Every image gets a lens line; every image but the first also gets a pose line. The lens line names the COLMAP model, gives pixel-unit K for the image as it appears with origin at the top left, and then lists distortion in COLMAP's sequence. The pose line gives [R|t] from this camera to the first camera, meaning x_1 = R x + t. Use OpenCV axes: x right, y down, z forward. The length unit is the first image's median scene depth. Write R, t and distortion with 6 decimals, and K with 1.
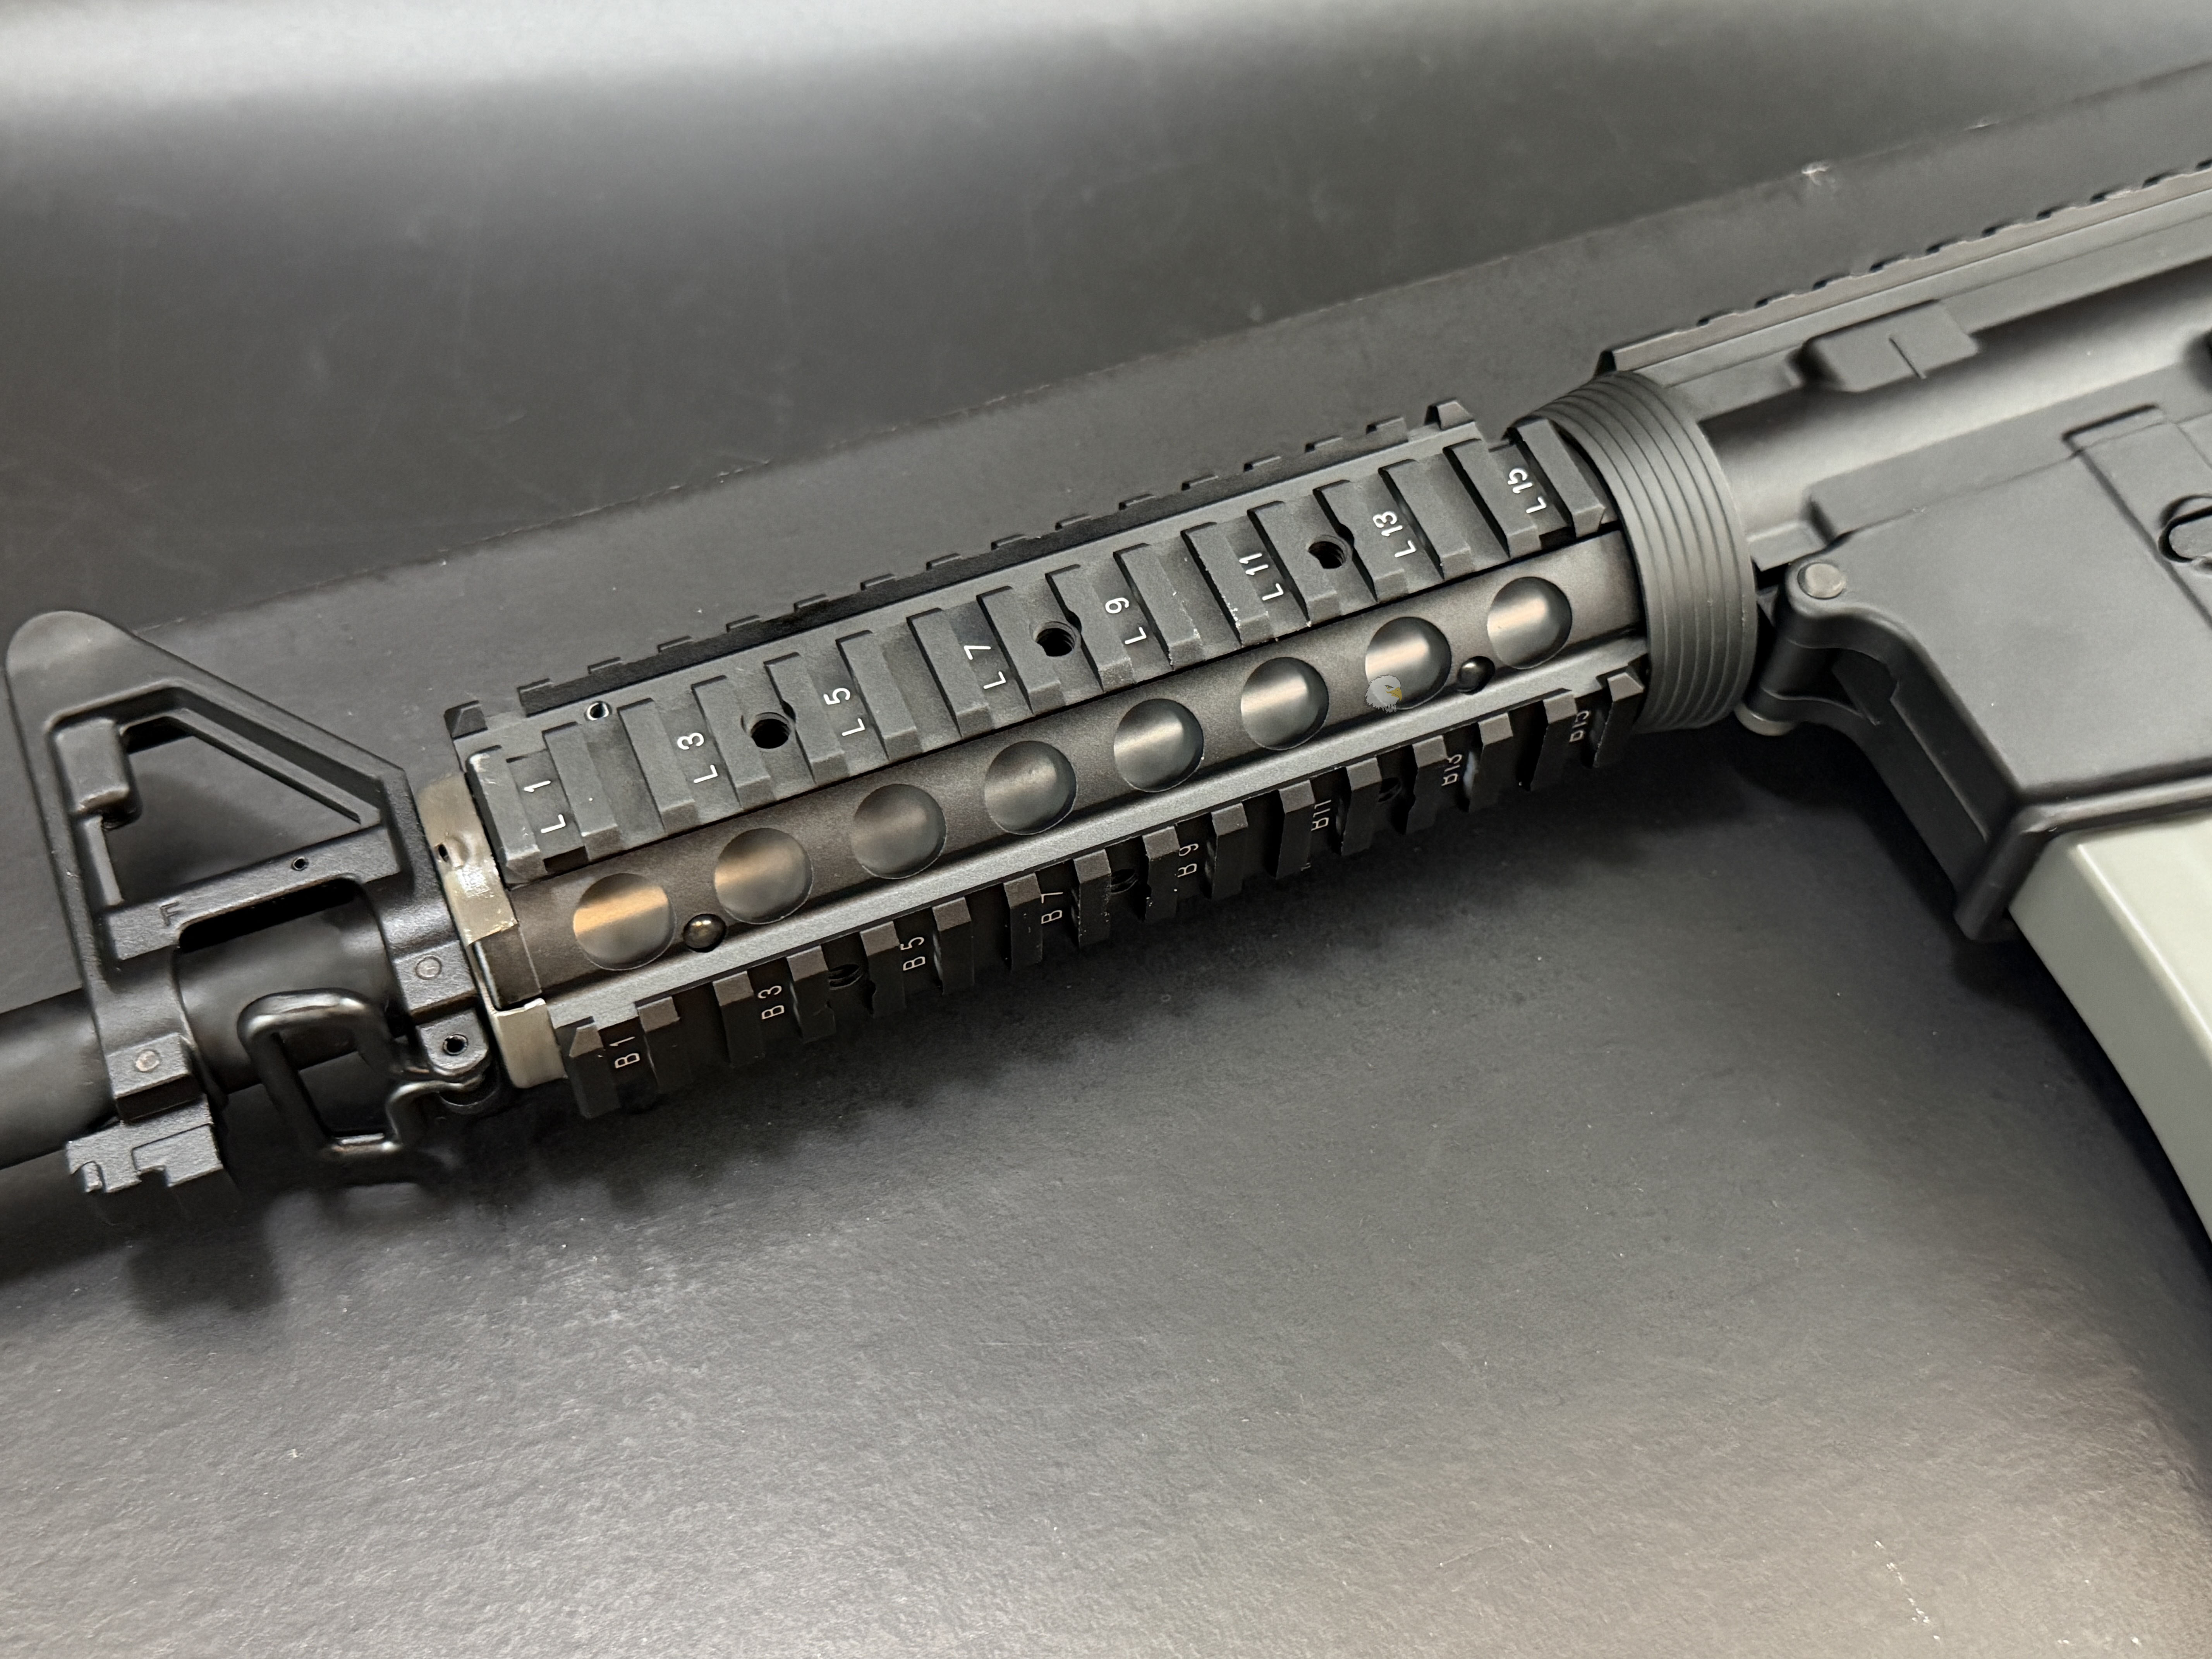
lens RADIAL K [[2662.6, 0, 1106.0], [0, 2662.6, 829.5], [0, 0, 1]] dist [-0.006113, -0.023068]
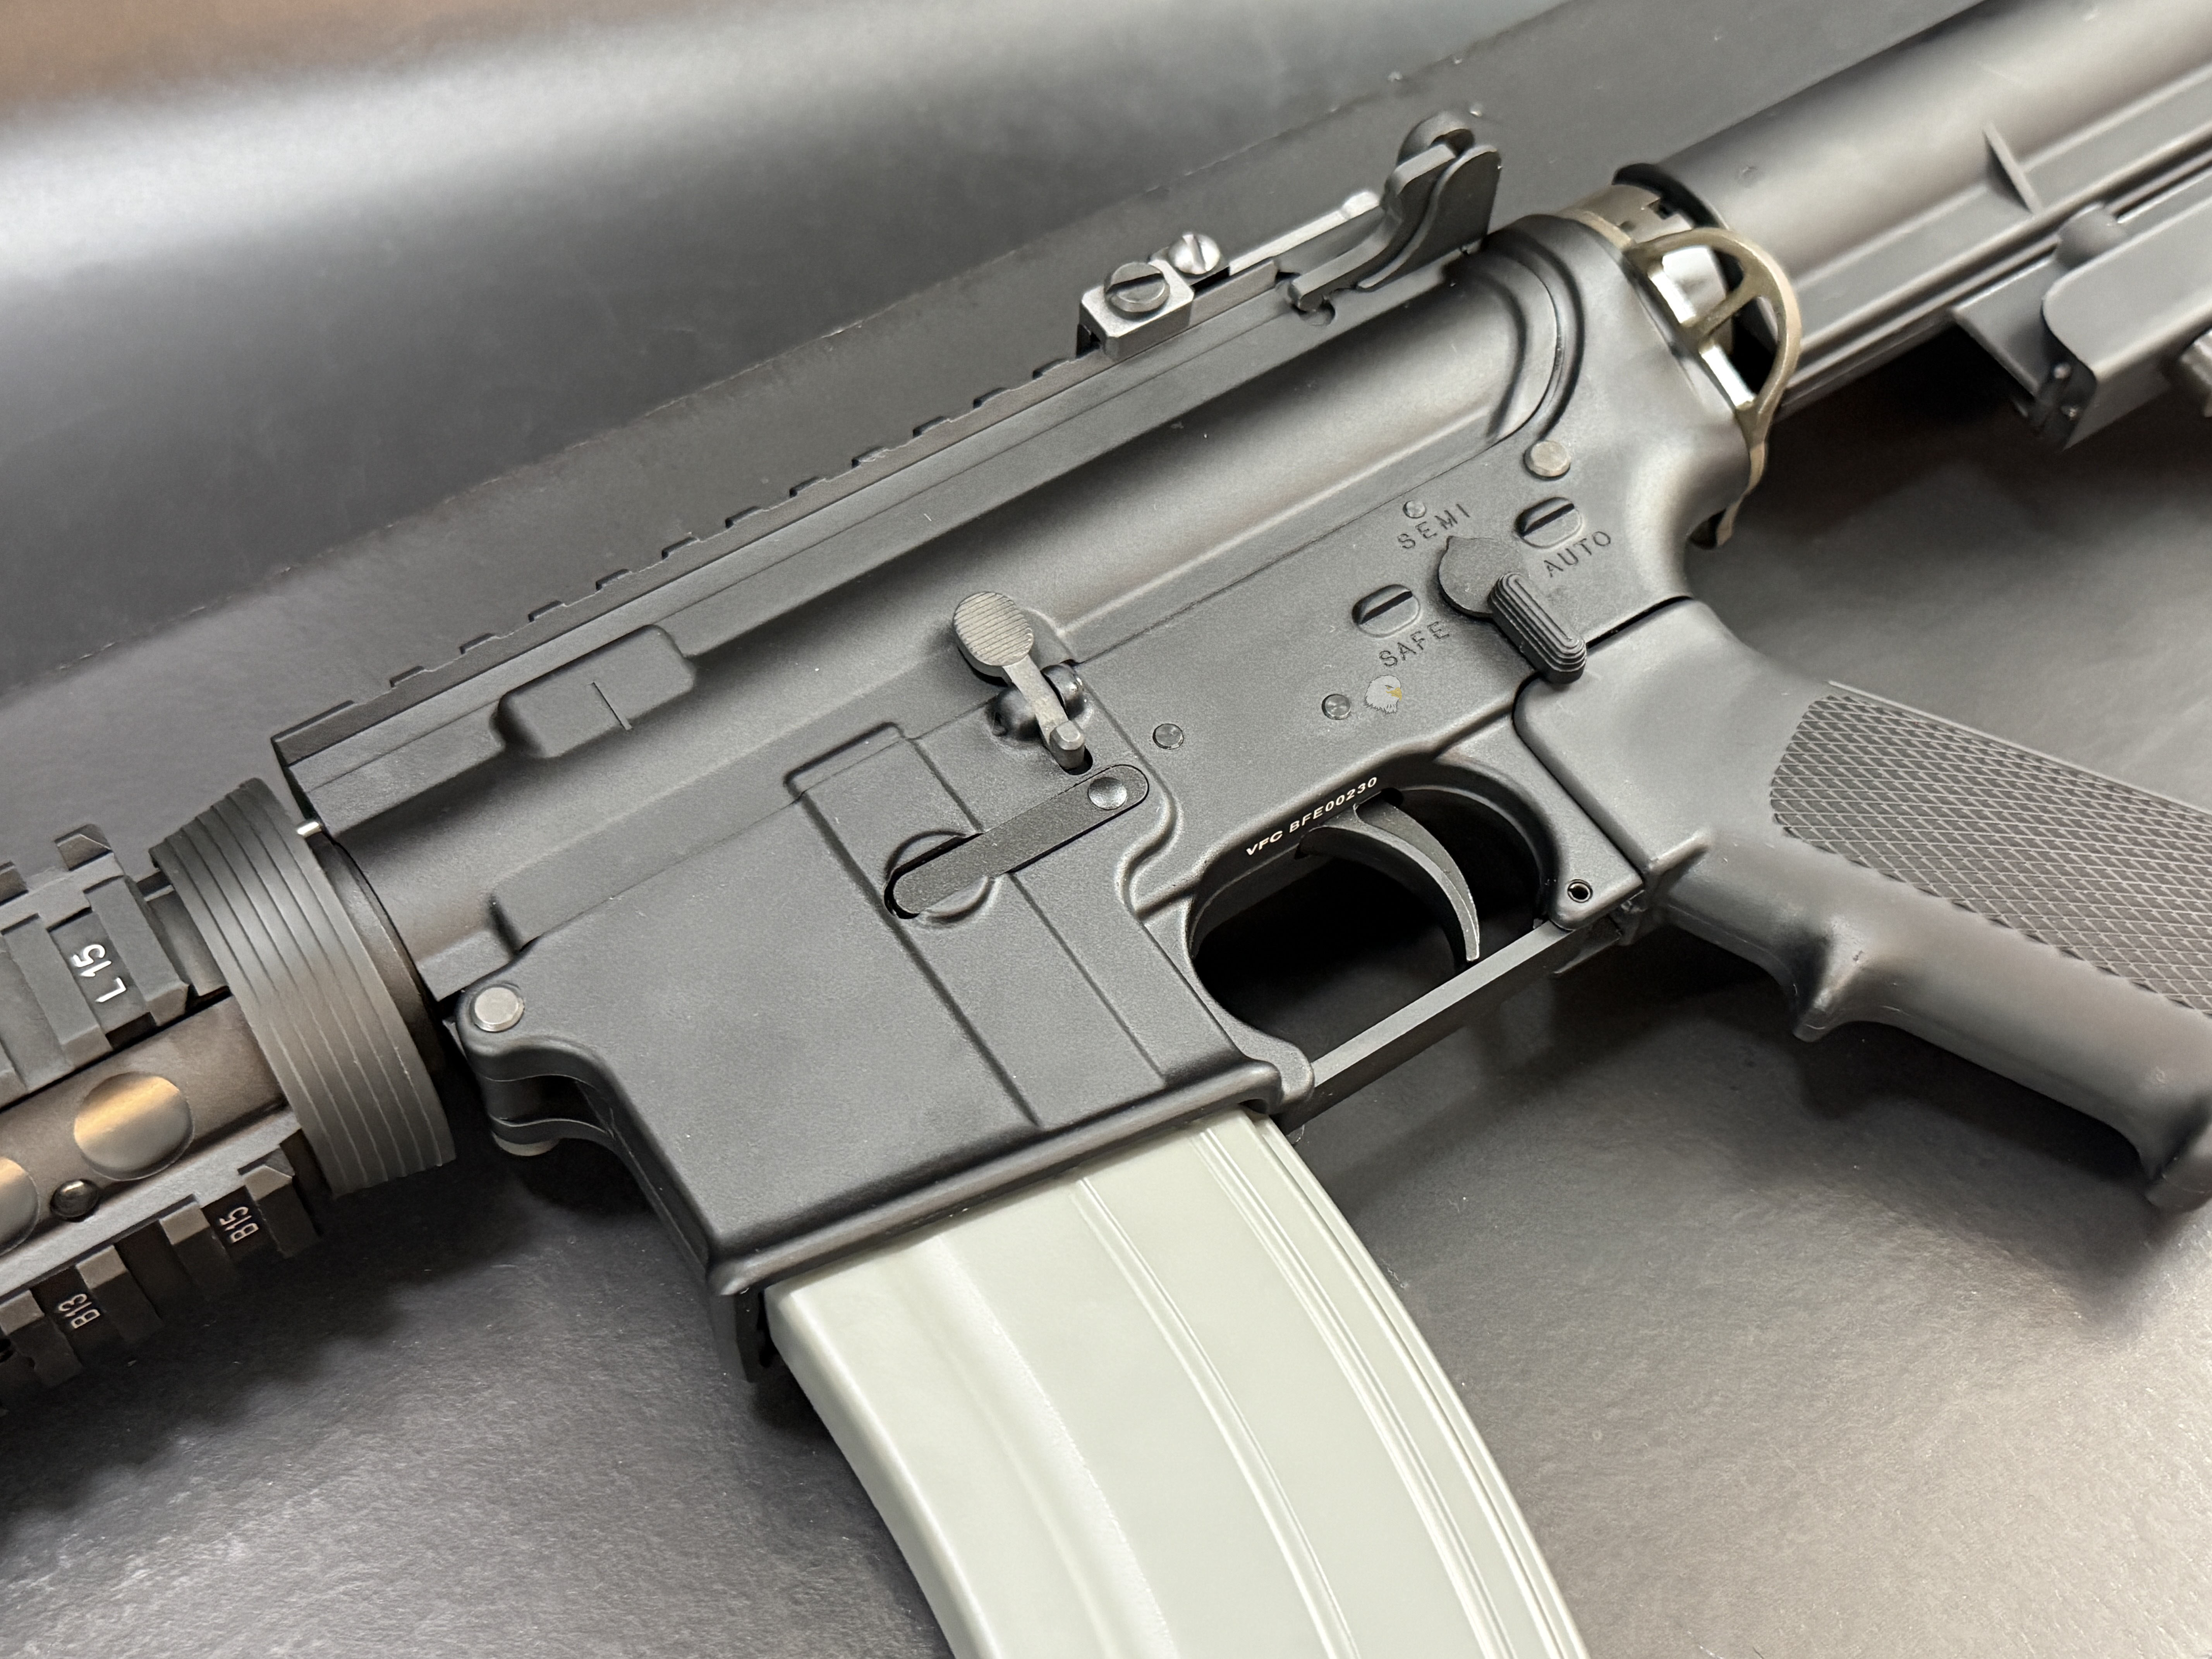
lens RADIAL K [[2872.7, 0, 1106.0], [0, 2872.7, 829.5], [0, 0, 1]] dist [0.014586, 0.034045]
pose [[0.978289, -0.160891, 0.130631, 0.338679], [0.162372, 0.986729, -0.000699, -0.114507], [-0.128785, 0.021895, 0.991431, 0.065896]]
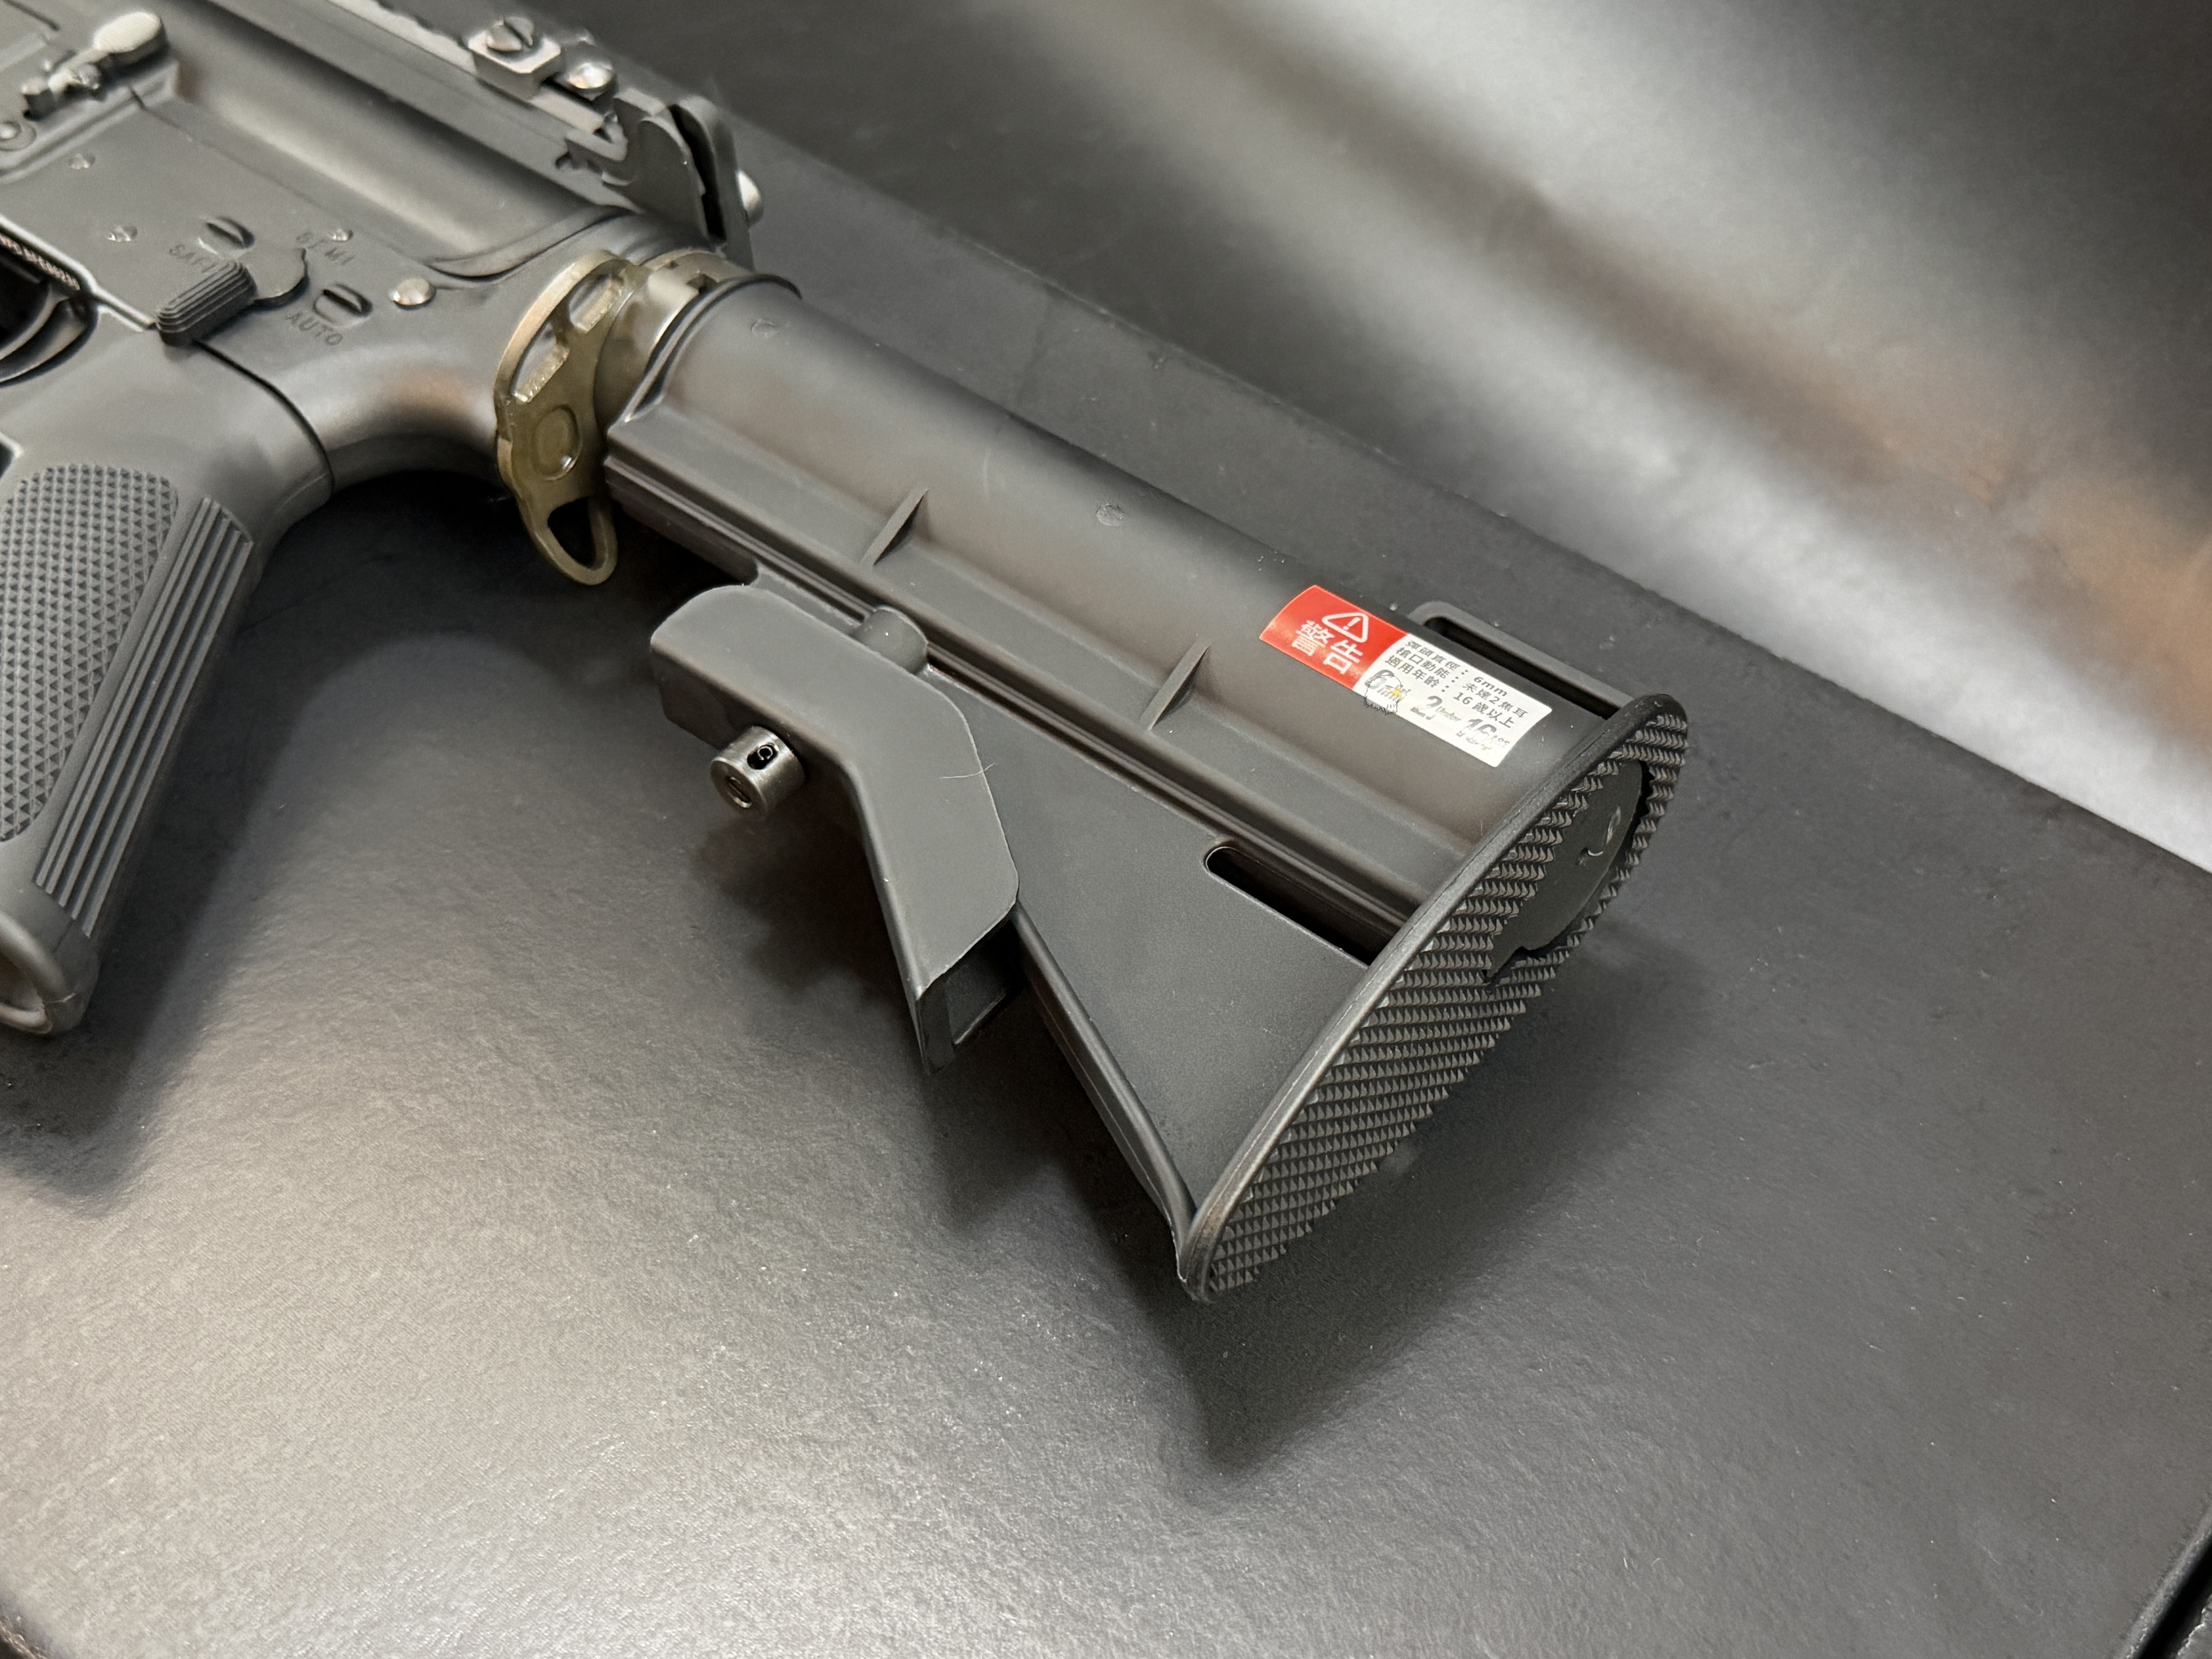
lens RADIAL K [[2872.7, 0, 1106.0], [0, 2872.7, 829.5], [0, 0, 1]] dist [0.014586, 0.034045]
pose [[0.480017, 0.660849, -0.576943, 1.567329], [-0.706492, 0.681085, 0.192335, -0.485831], [0.520052, 0.315281, 0.793816, 0.317678]]
